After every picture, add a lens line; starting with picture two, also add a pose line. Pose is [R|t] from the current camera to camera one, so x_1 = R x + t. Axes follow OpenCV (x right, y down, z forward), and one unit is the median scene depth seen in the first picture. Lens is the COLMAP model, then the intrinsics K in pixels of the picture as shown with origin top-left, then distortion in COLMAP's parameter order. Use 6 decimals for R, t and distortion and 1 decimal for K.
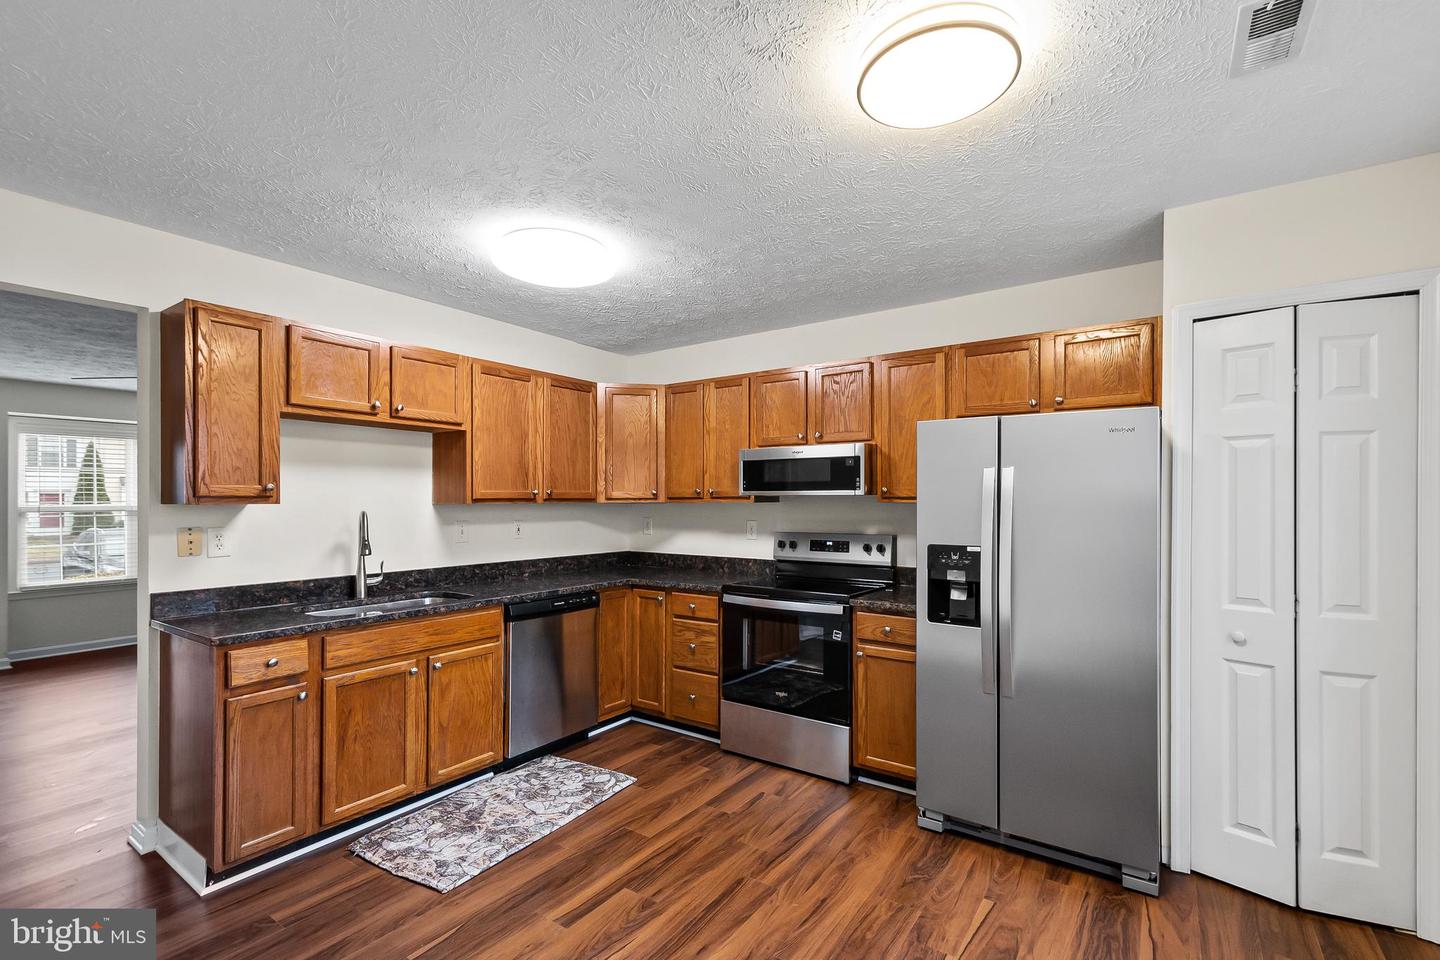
lens RADIAL K [[644.6, 0, 770.7], [0, 644.6, 505.2], [0, 0, 1]] dist [0.015868, -0.003910]
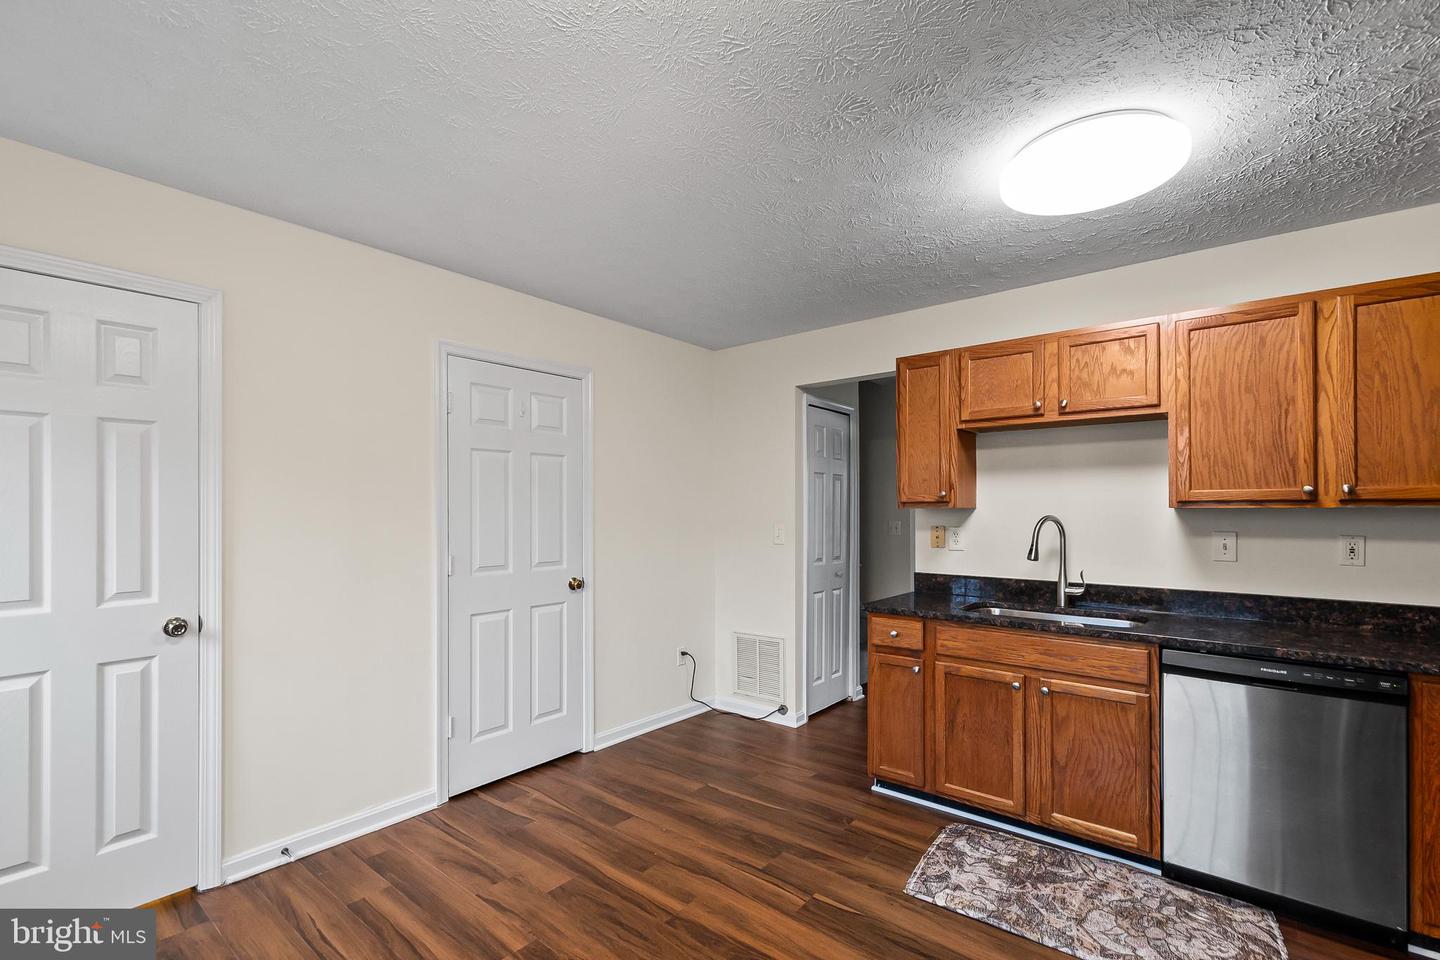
lens RADIAL K [[644.6, 0, 700.4], [0, 644.6, 513.2], [0, 0, 1]] dist [0.015868, -0.003910]
pose [[-0.137452, 0.010286, -0.990455, 0.407276], [-0.005340, 0.999924, 0.011125, -0.002557], [0.990494, 0.006819, -0.137387, 0.623122]]
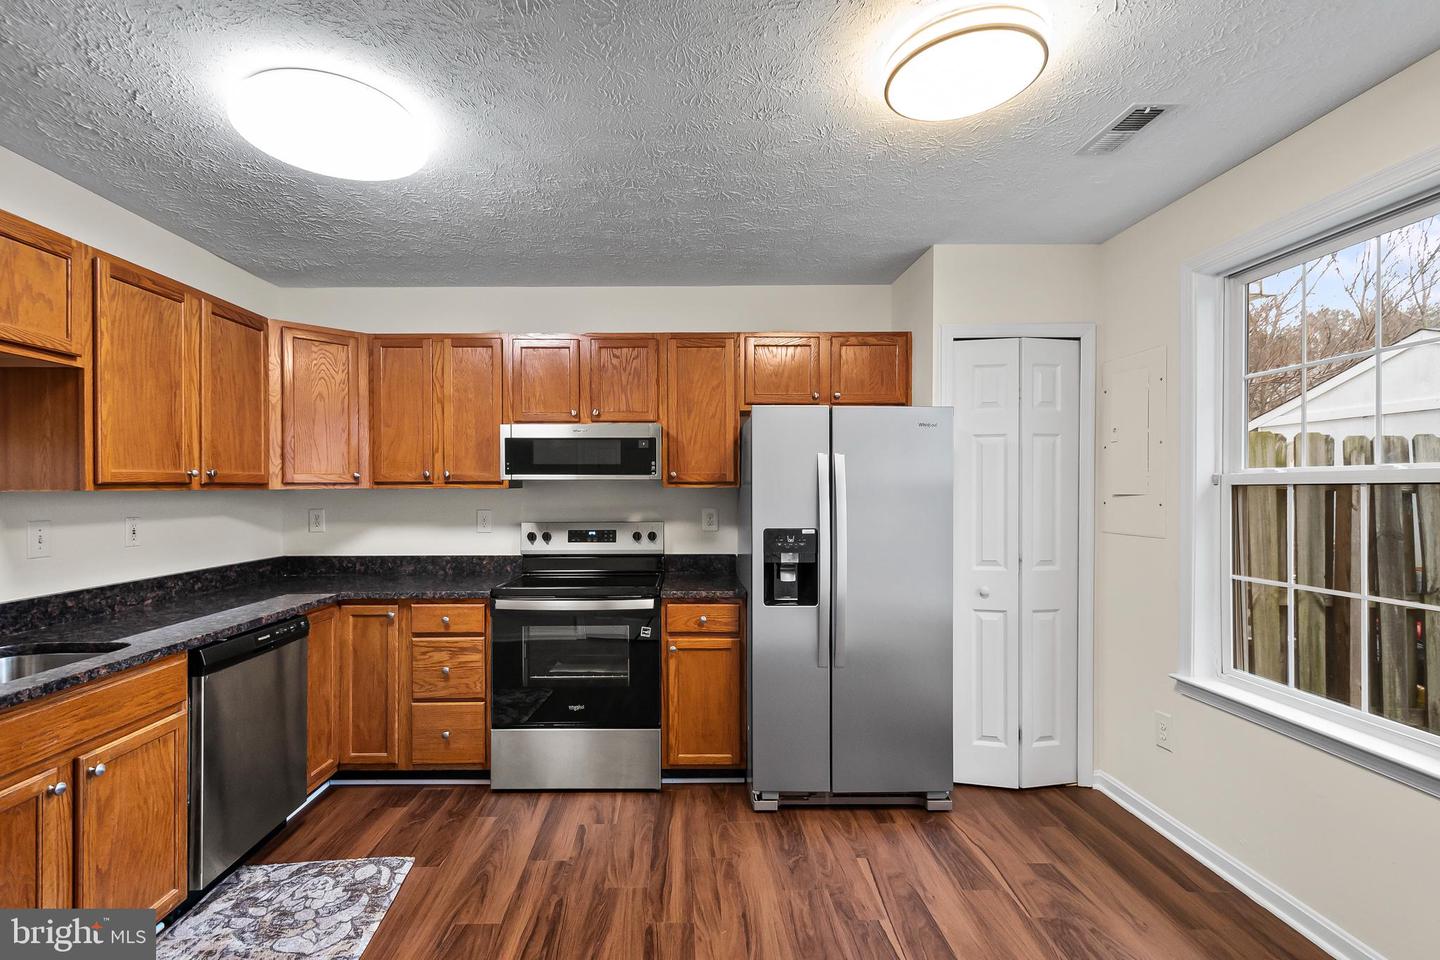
lens RADIAL K [[644.6, 0, 707.7], [0, 644.6, 495.6], [0, 0, 1]] dist [0.015868, -0.003910]
pose [[0.830676, -0.009297, 0.556678, -0.364636], [0.007195, 0.999956, 0.005964, 0.002711], [-0.556709, -0.000949, 0.830707, 0.200641]]
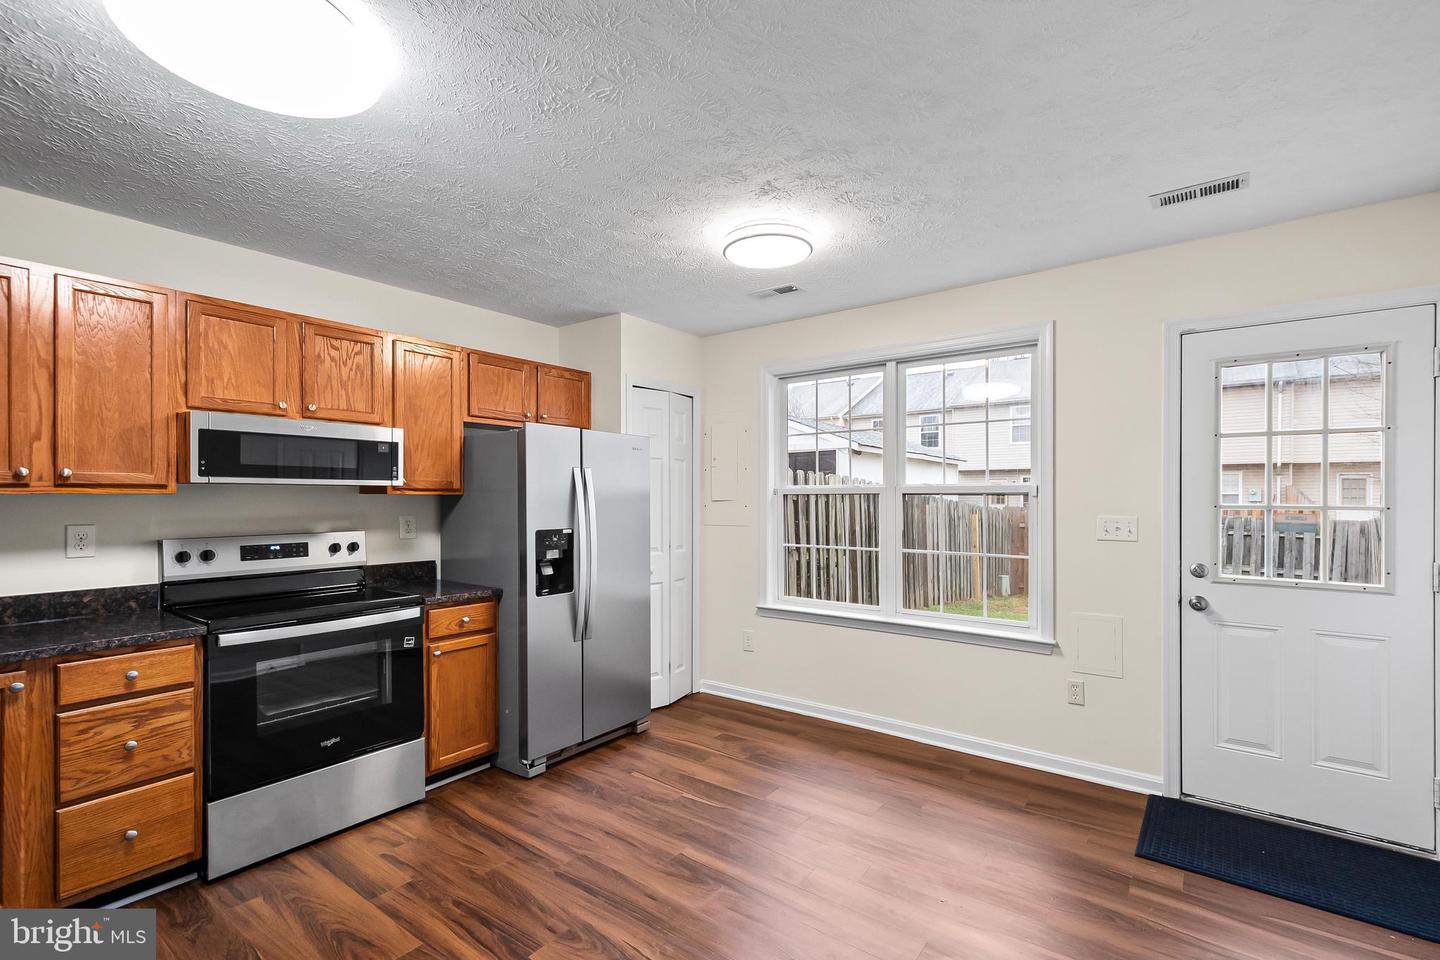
lens RADIAL K [[644.6, 0, 696.8], [0, 644.6, 502.7], [0, 0, 1]] dist [0.015868, -0.003910]
pose [[0.086976, -0.009912, 0.996161, -0.822946], [0.007528, 0.999928, 0.009293, 0.003032], [-0.996182, 0.006691, 0.087044, 0.568886]]
